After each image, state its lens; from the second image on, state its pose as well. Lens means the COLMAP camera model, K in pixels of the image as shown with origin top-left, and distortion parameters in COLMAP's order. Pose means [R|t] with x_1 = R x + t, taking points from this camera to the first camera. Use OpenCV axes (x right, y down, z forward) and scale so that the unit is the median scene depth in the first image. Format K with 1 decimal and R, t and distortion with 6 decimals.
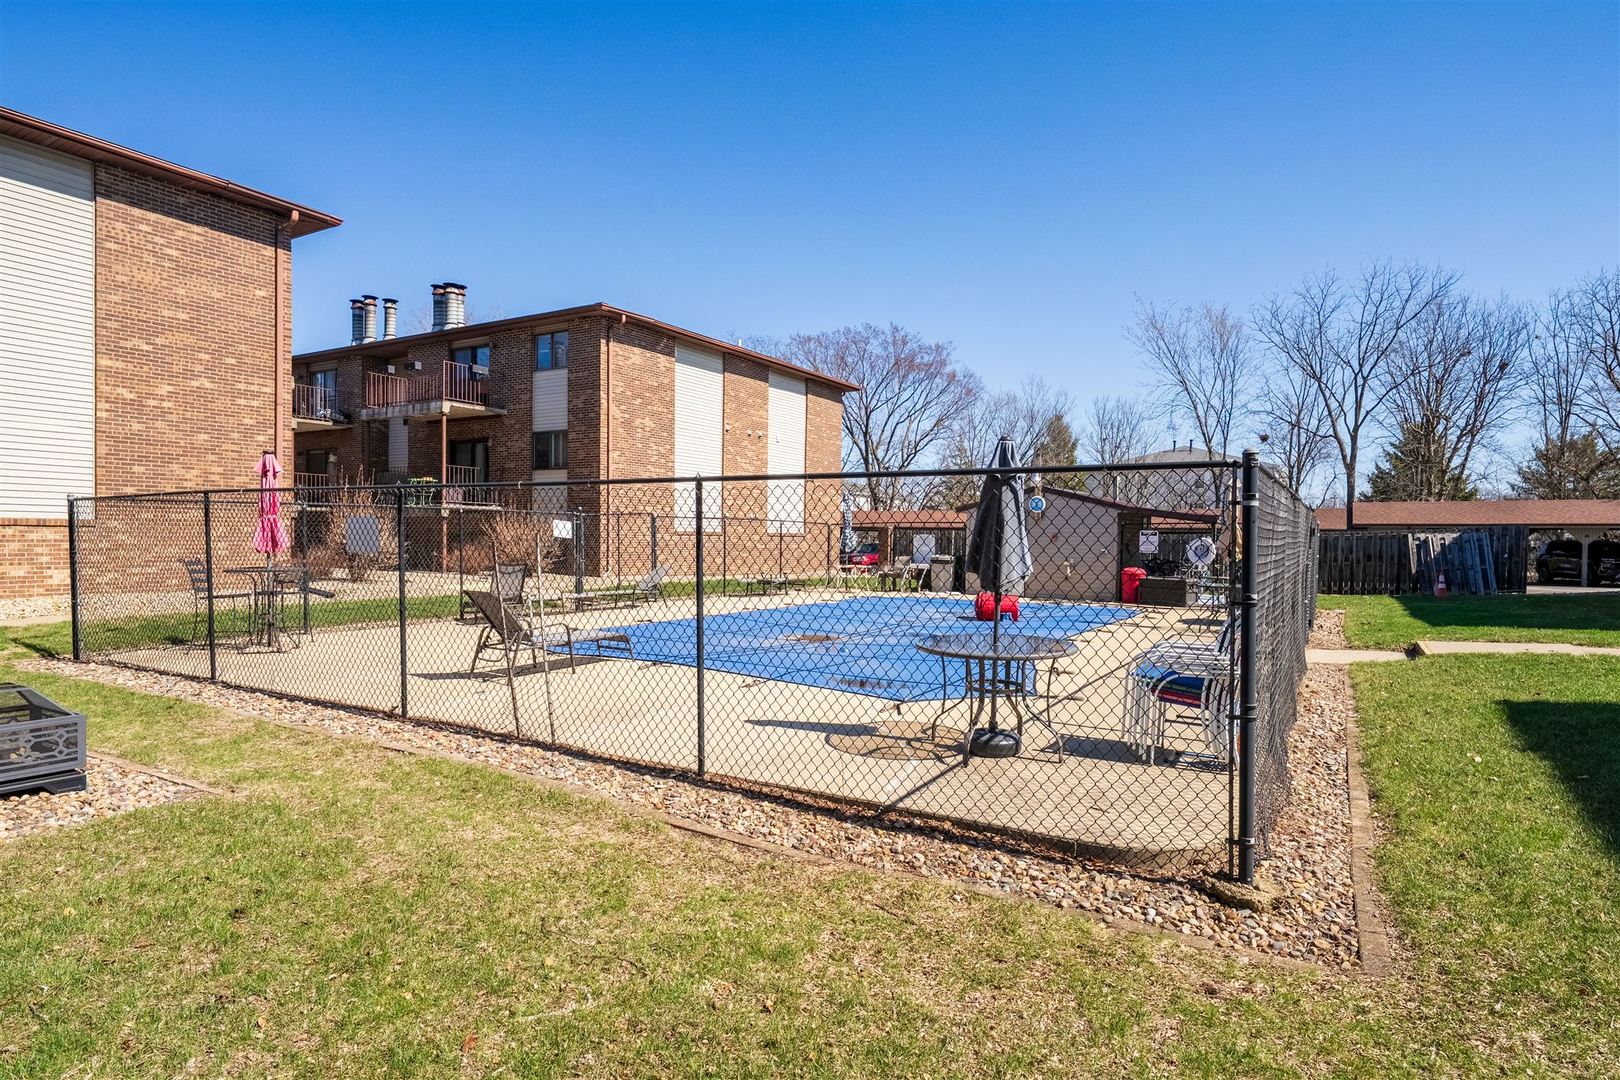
lens RADIAL K [[865.5, 0, 810.0], [0, 865.5, 540.0], [0, 0, 1]] dist [0.000332, -0.000022]
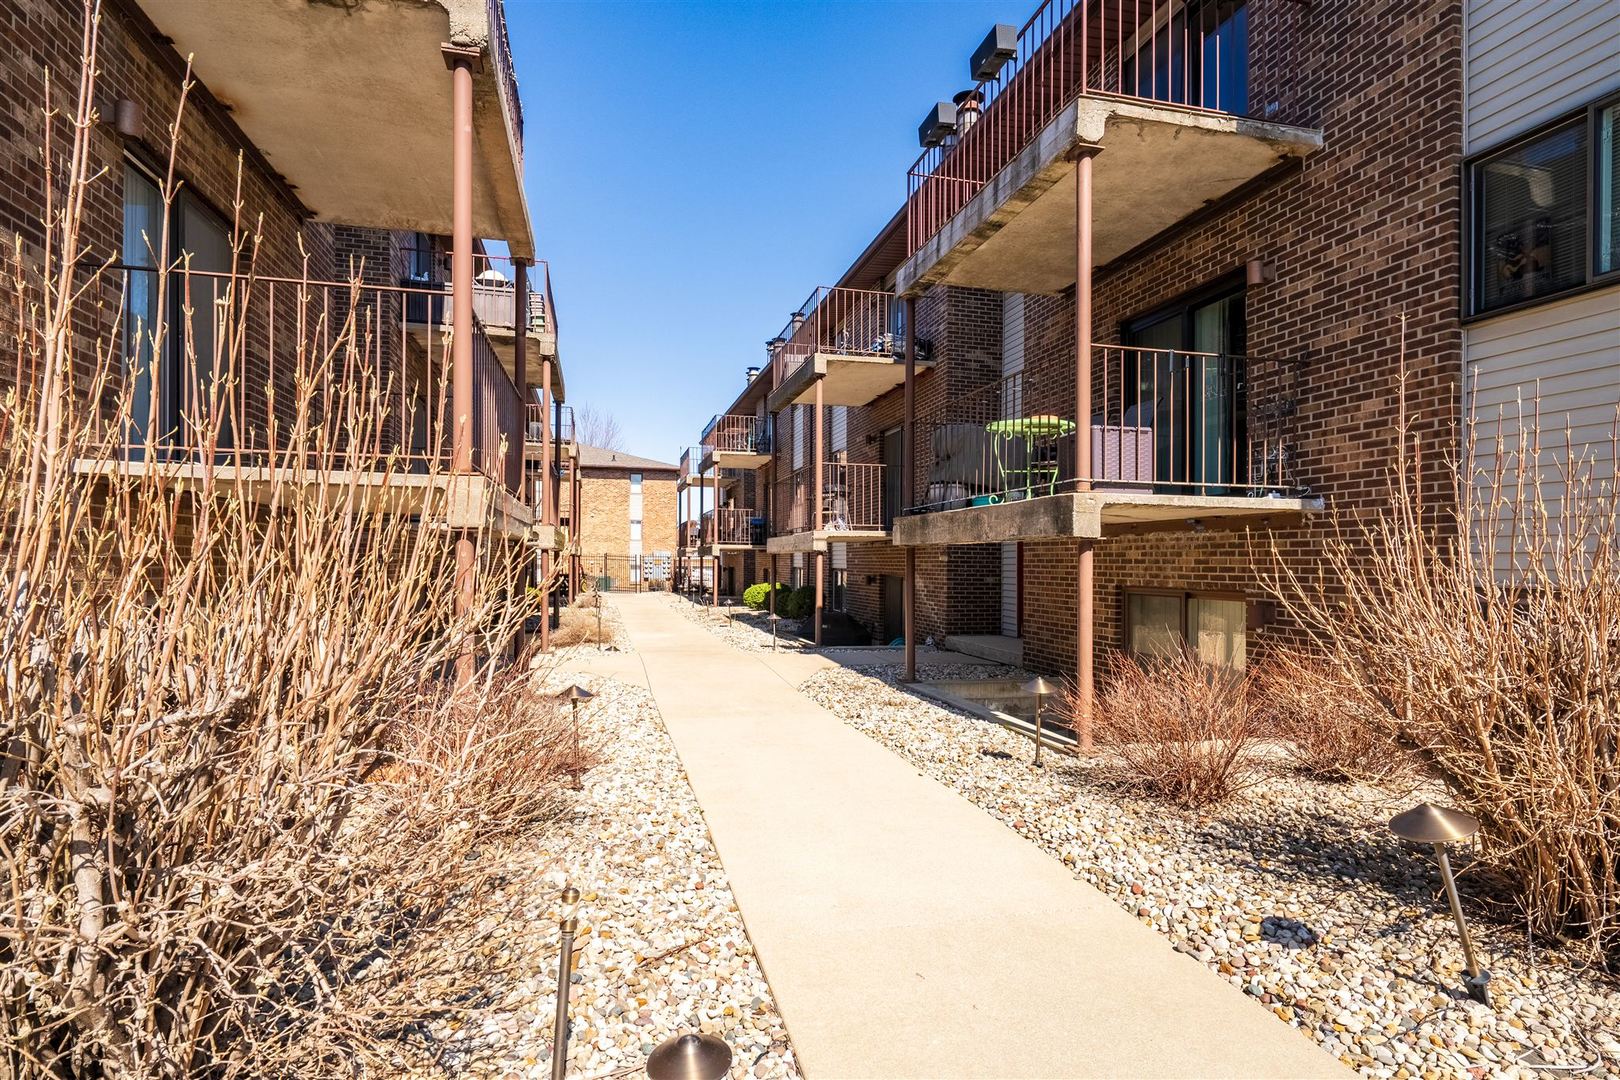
lens RADIAL K [[830.6, 0, 810.0], [0, 830.6, 540.0], [0, 0, 1]] dist [-0.000676, -0.000007]
pose [[0.710089, -0.014643, -0.703960, -0.287934], [-0.015186, 0.999233, -0.036104, -0.014812], [0.703948, 0.036327, 0.709322, 0.723737]]
